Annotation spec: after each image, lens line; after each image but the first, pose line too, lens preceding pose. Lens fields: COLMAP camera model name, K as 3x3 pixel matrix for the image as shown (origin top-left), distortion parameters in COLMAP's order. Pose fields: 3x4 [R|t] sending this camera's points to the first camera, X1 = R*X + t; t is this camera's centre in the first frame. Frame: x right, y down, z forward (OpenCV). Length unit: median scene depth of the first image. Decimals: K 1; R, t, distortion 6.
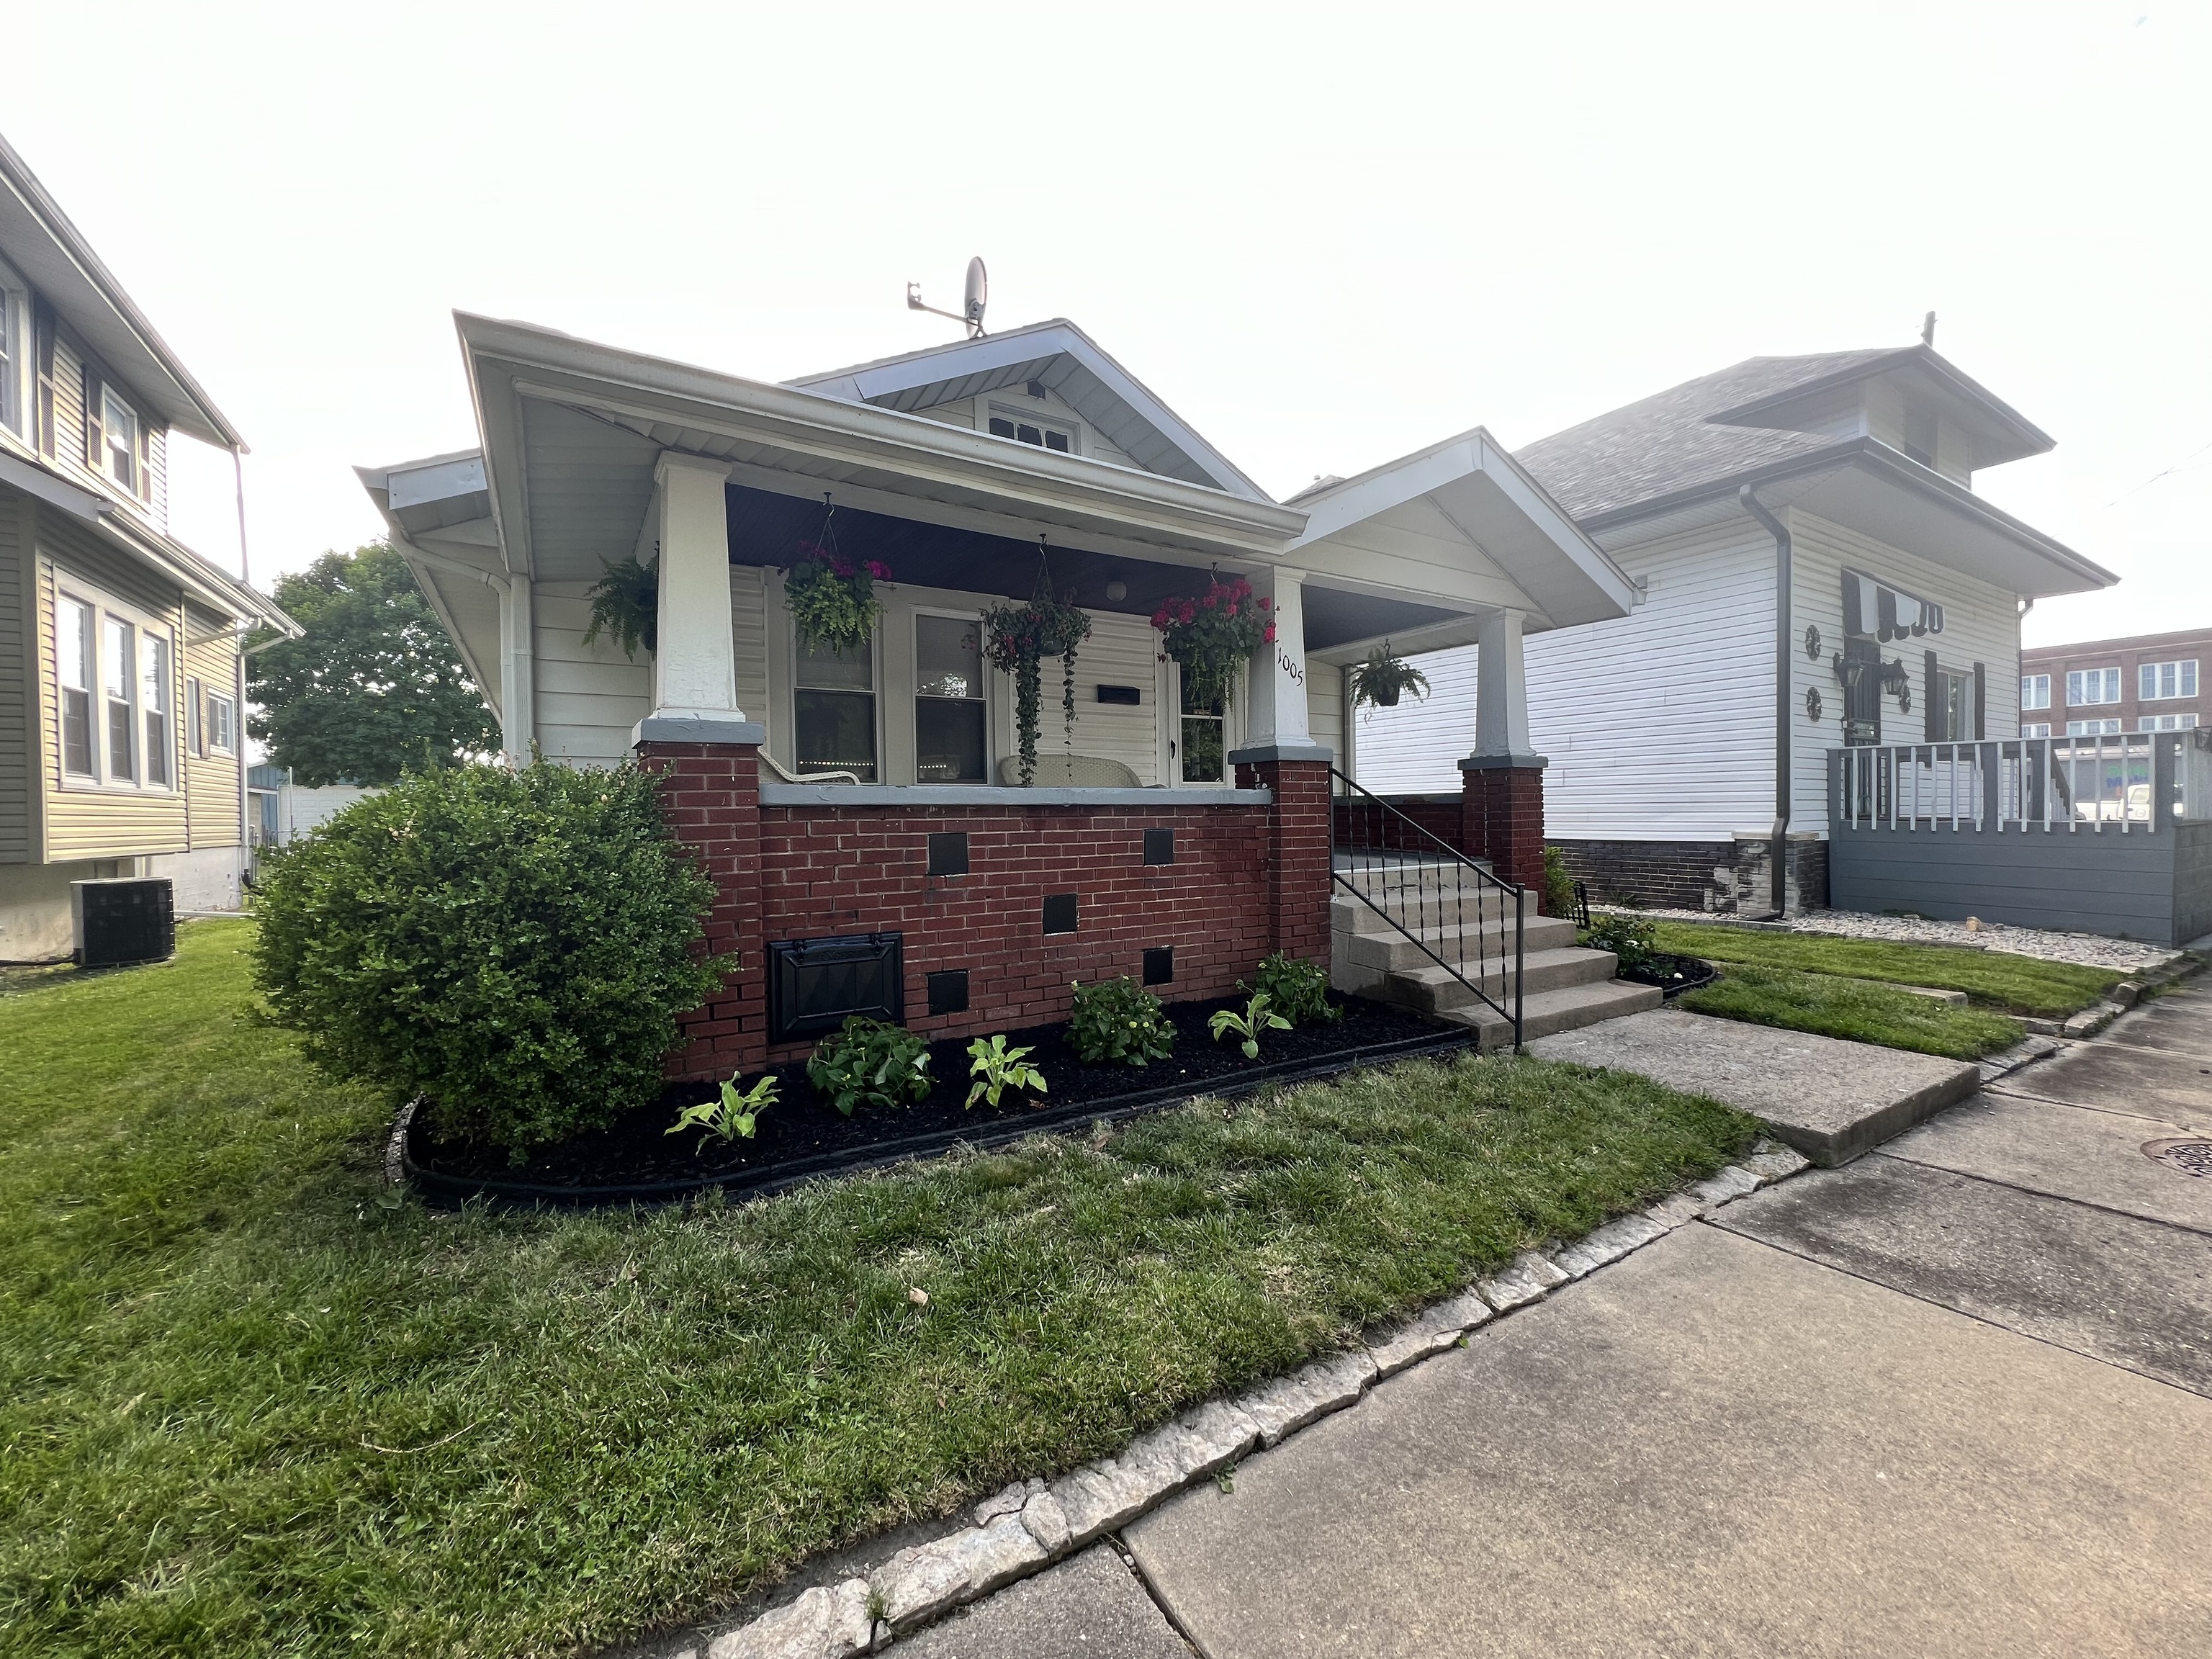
lens RADIAL K [[899.5, 0, 1117.7], [0, 899.5, 812.4], [0, 0, 1]] dist [-0.002549, 0.000233]
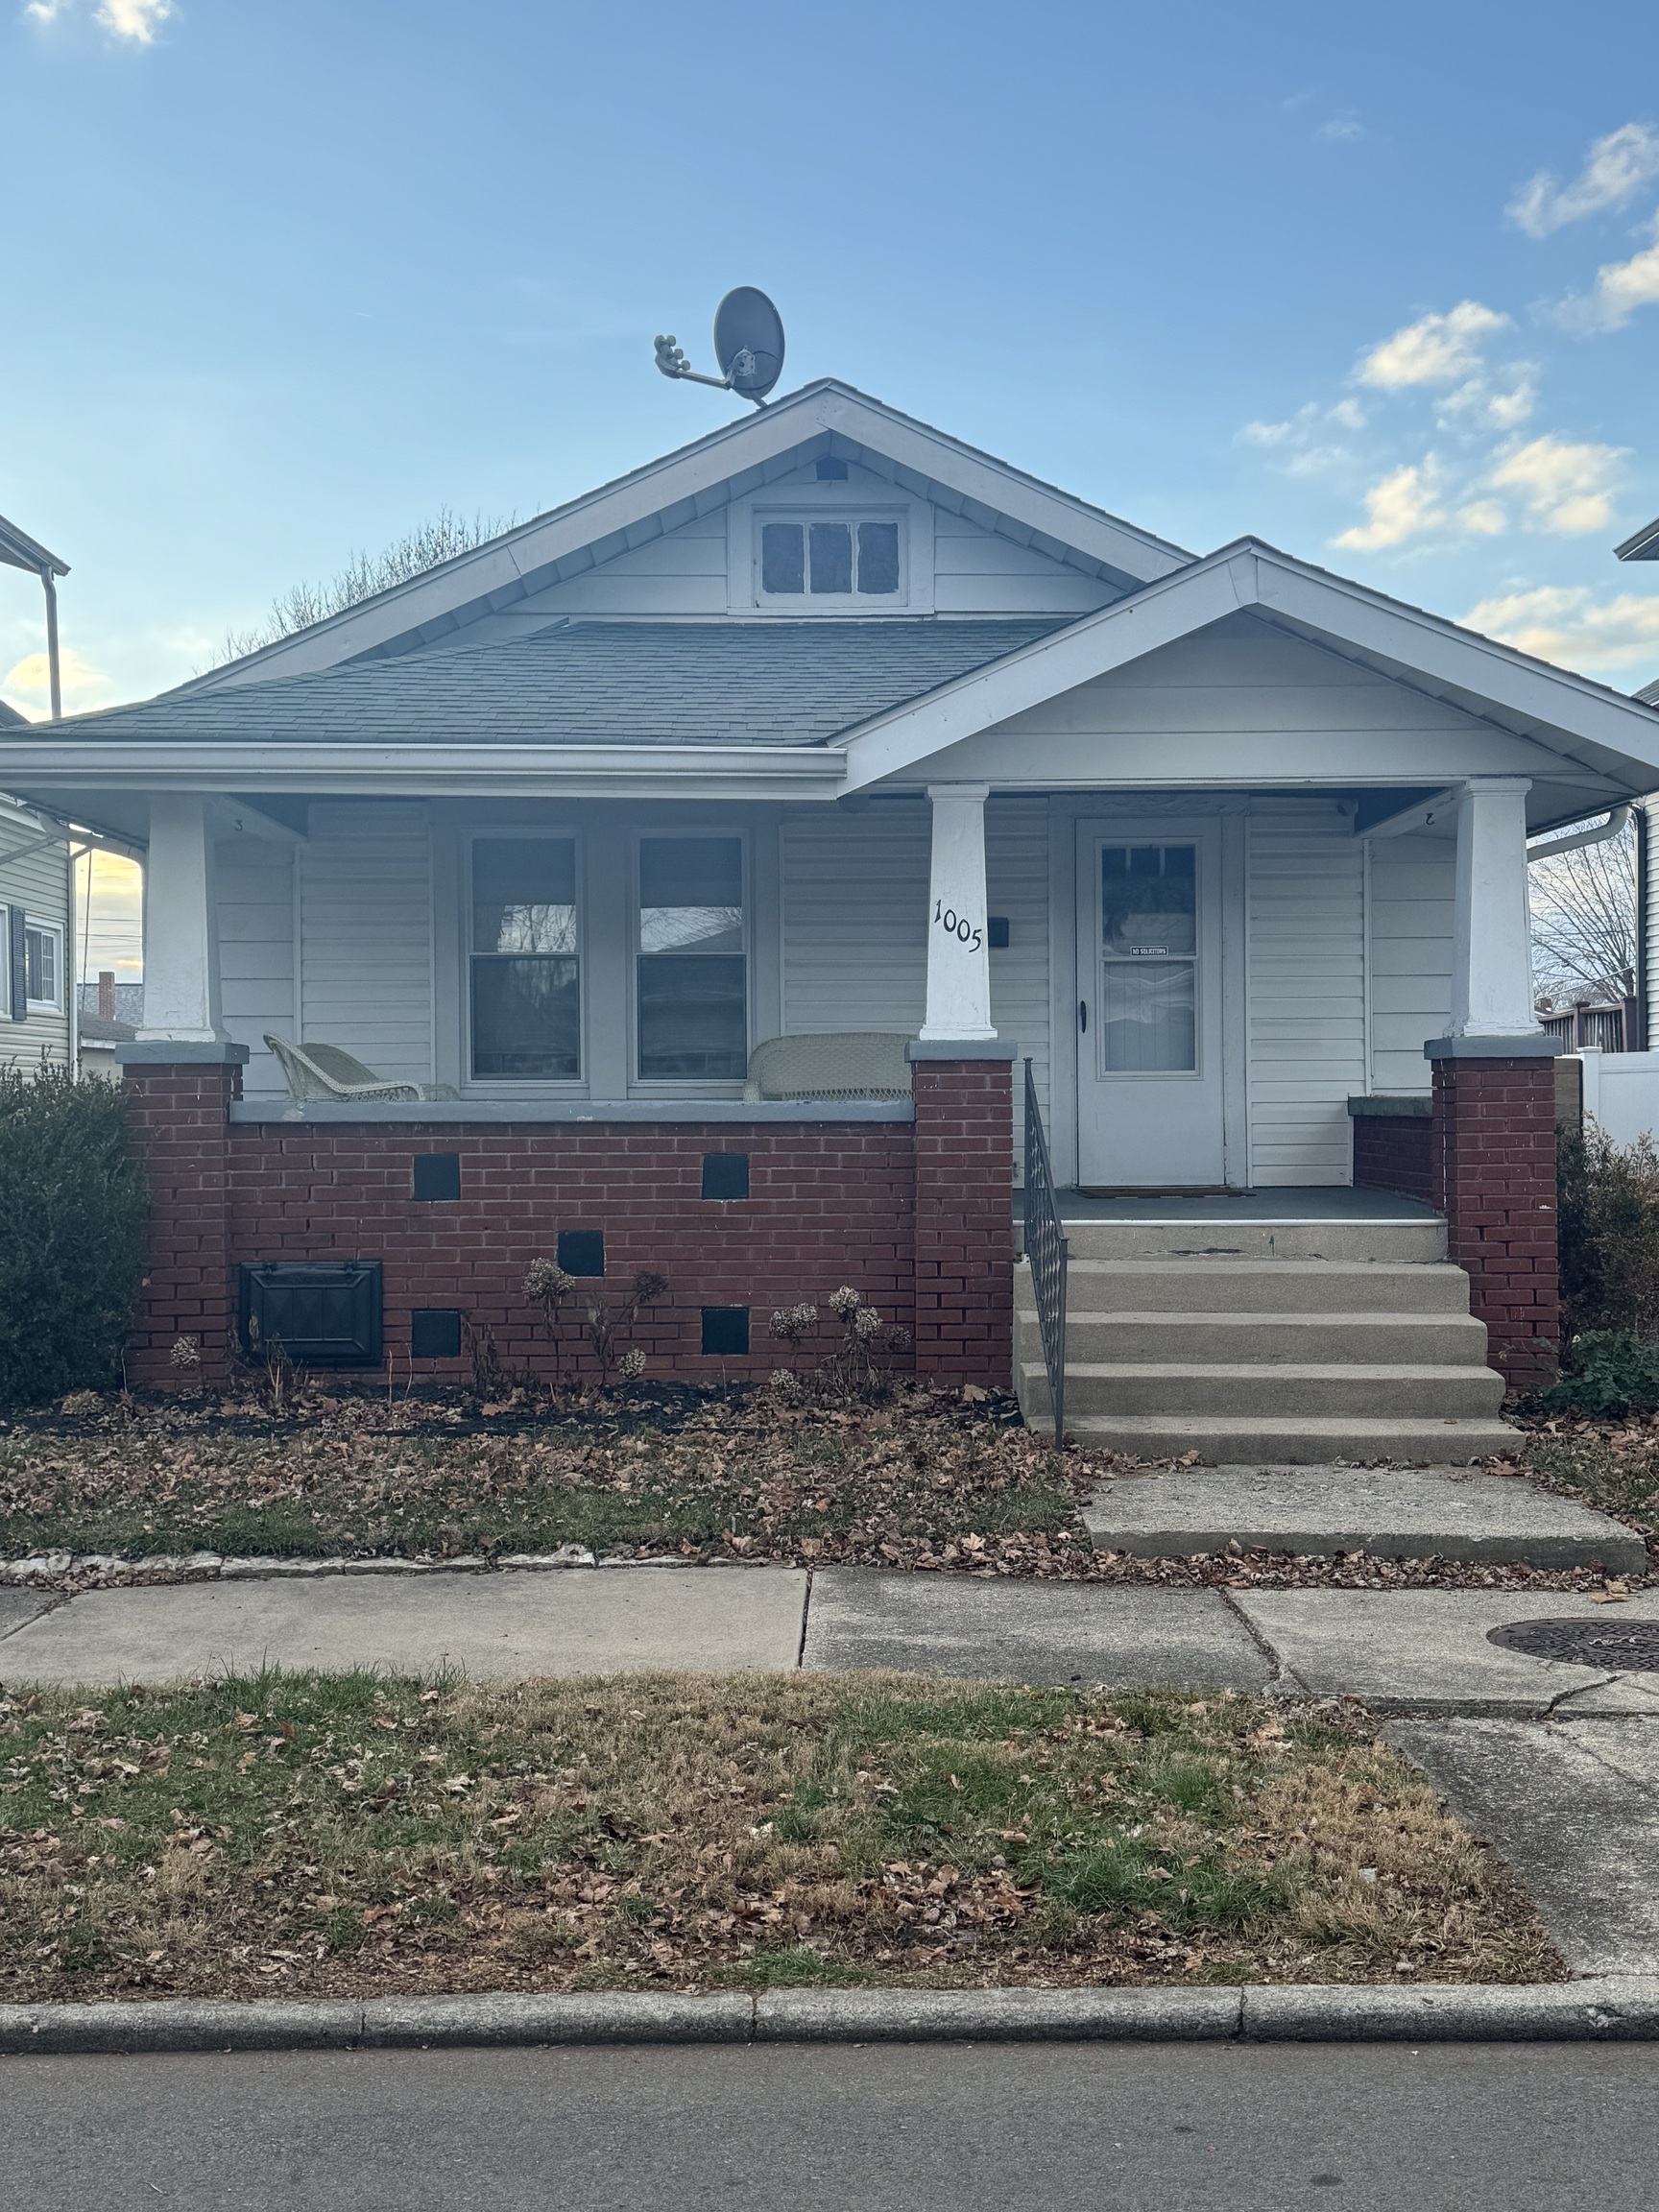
lens RADIAL K [[2539.9, 0, 832.0], [0, 2539.9, 1090.0], [0, 0, 1]] dist [0.092941, 0.000000]
pose [[0.848586, 0.011920, -0.528923, 1.238271], [-0.008553, 0.999925, 0.008812, -0.054671], [0.528988, -0.002954, 0.848624, -0.781187]]
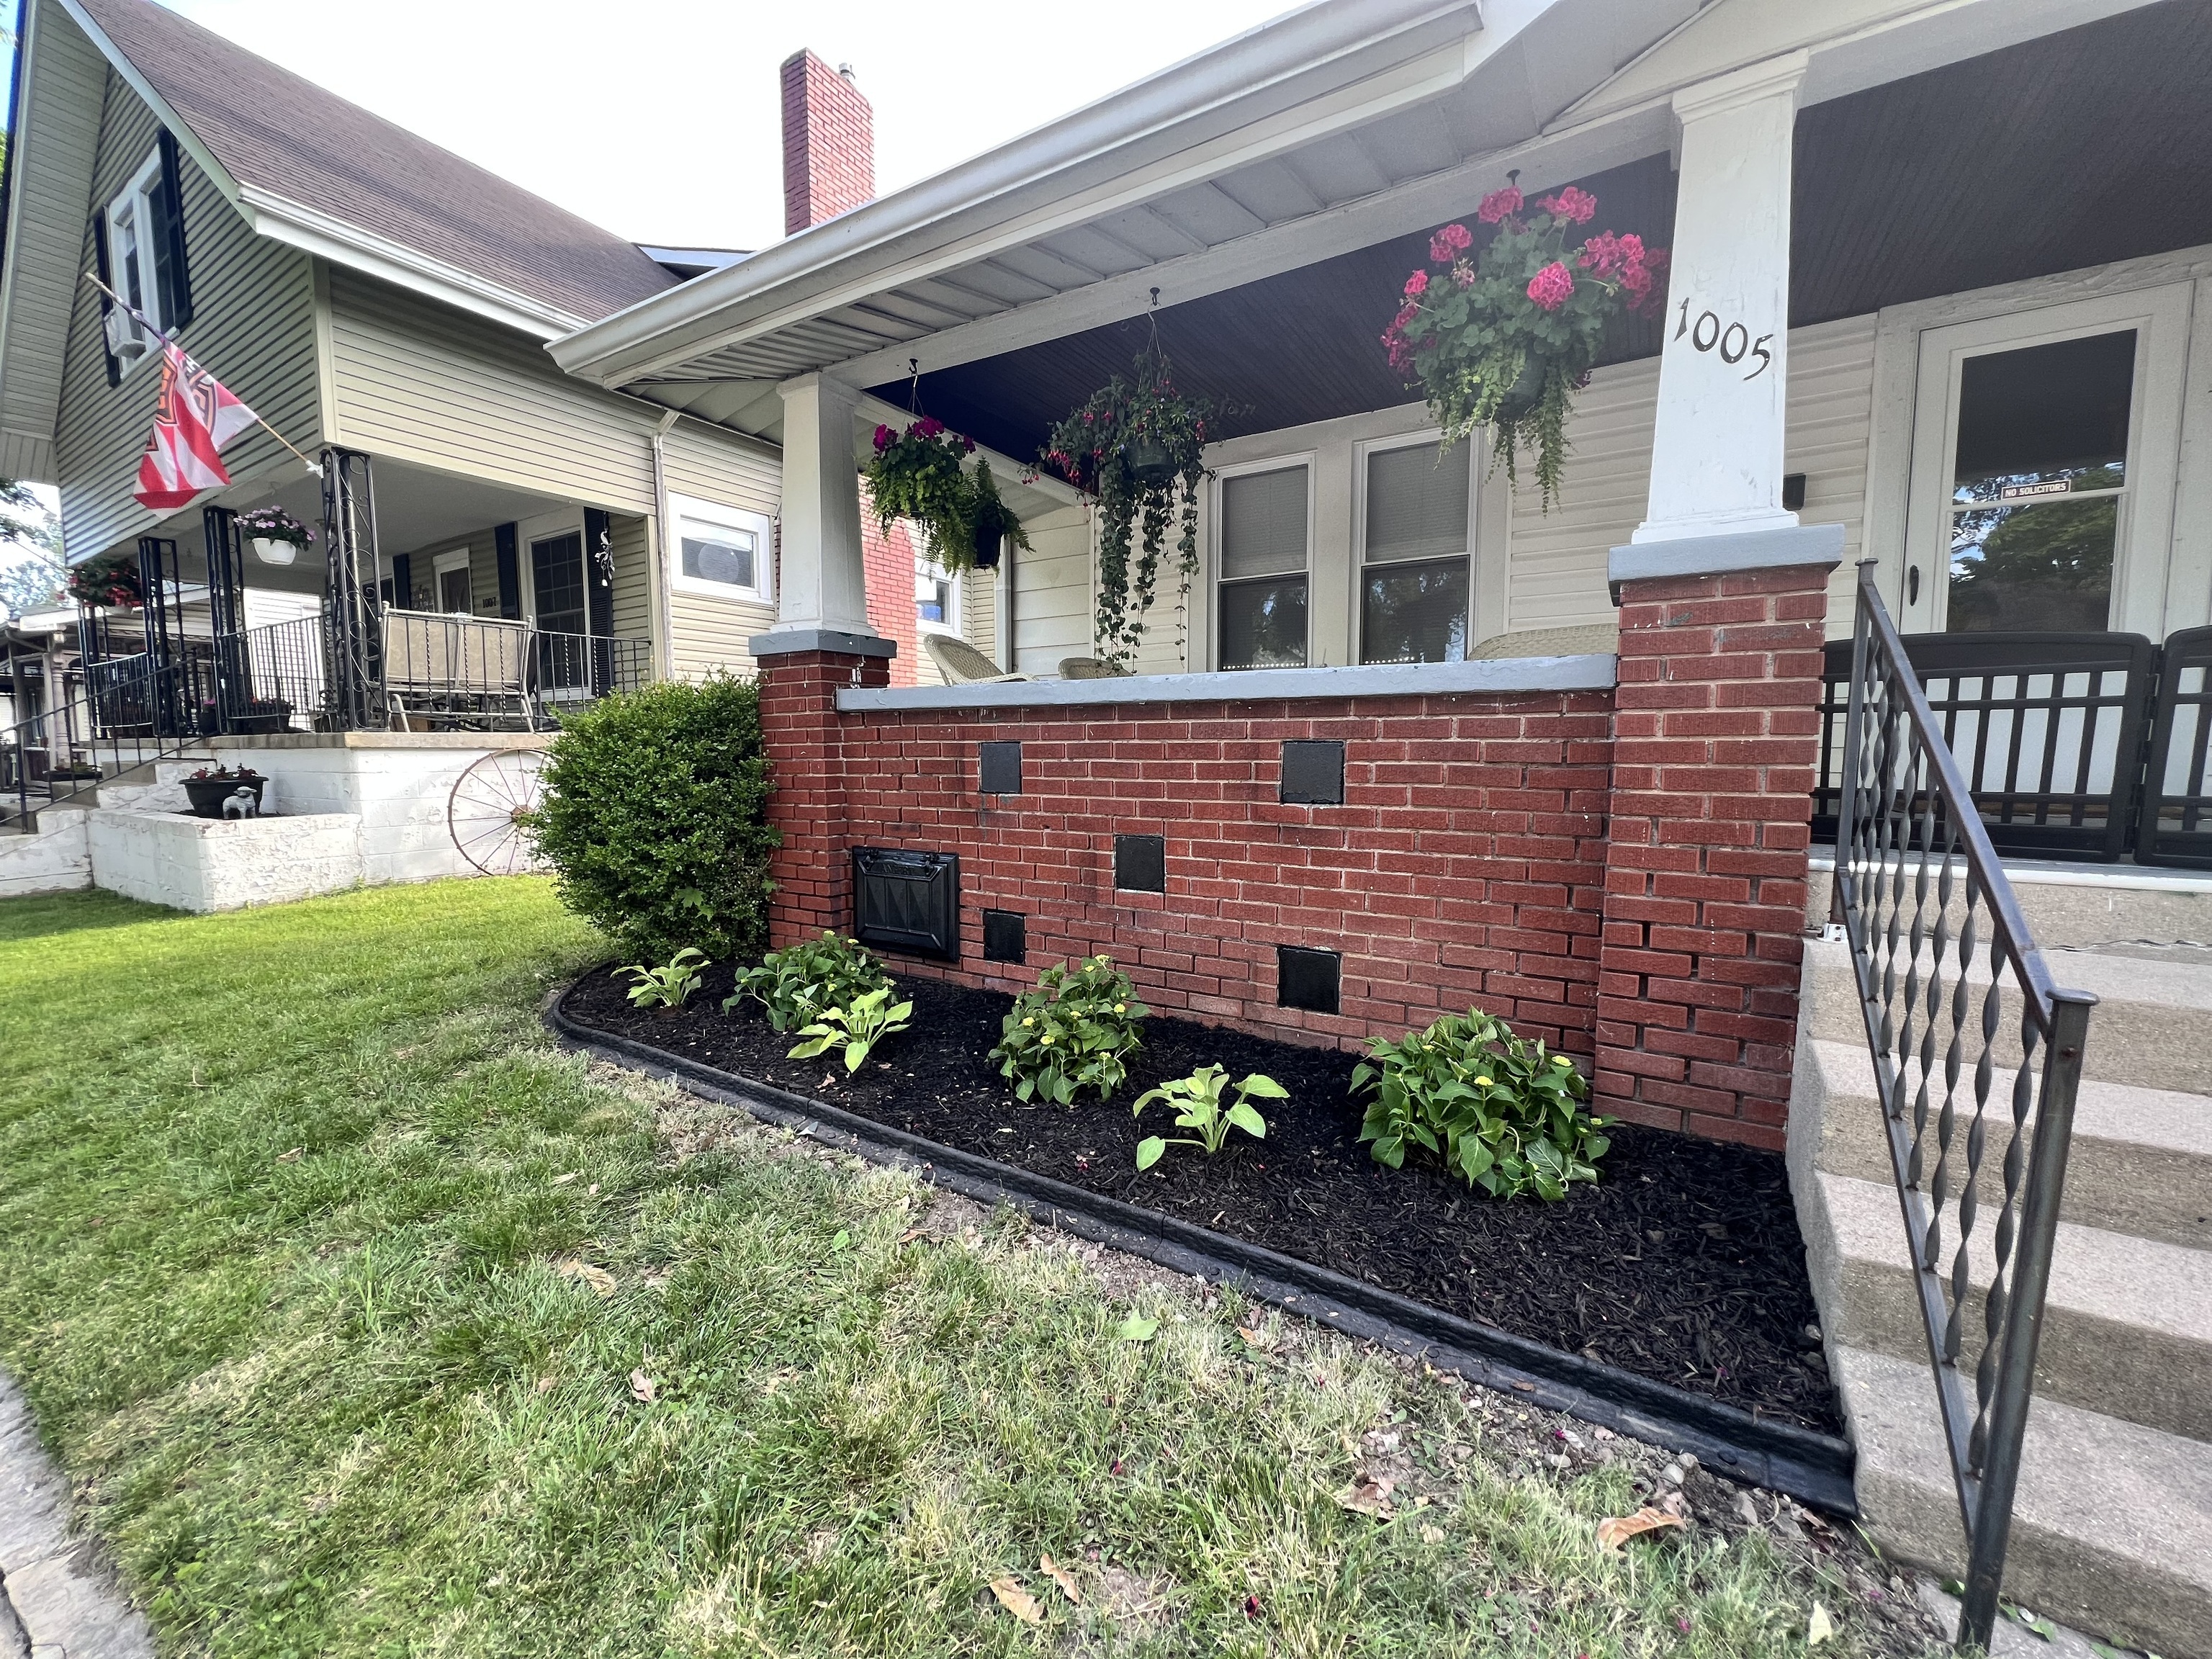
lens RADIAL K [[899.5, 0, 1089.2], [0, 899.5, 827.6], [0, 0, 1]] dist [-0.002549, 0.000233]
pose [[0.423818, 0.093428, -0.900916, 0.481826], [-0.005855, 0.994928, 0.100423, 0.015729], [0.905728, -0.037286, 0.422215, 0.614010]]
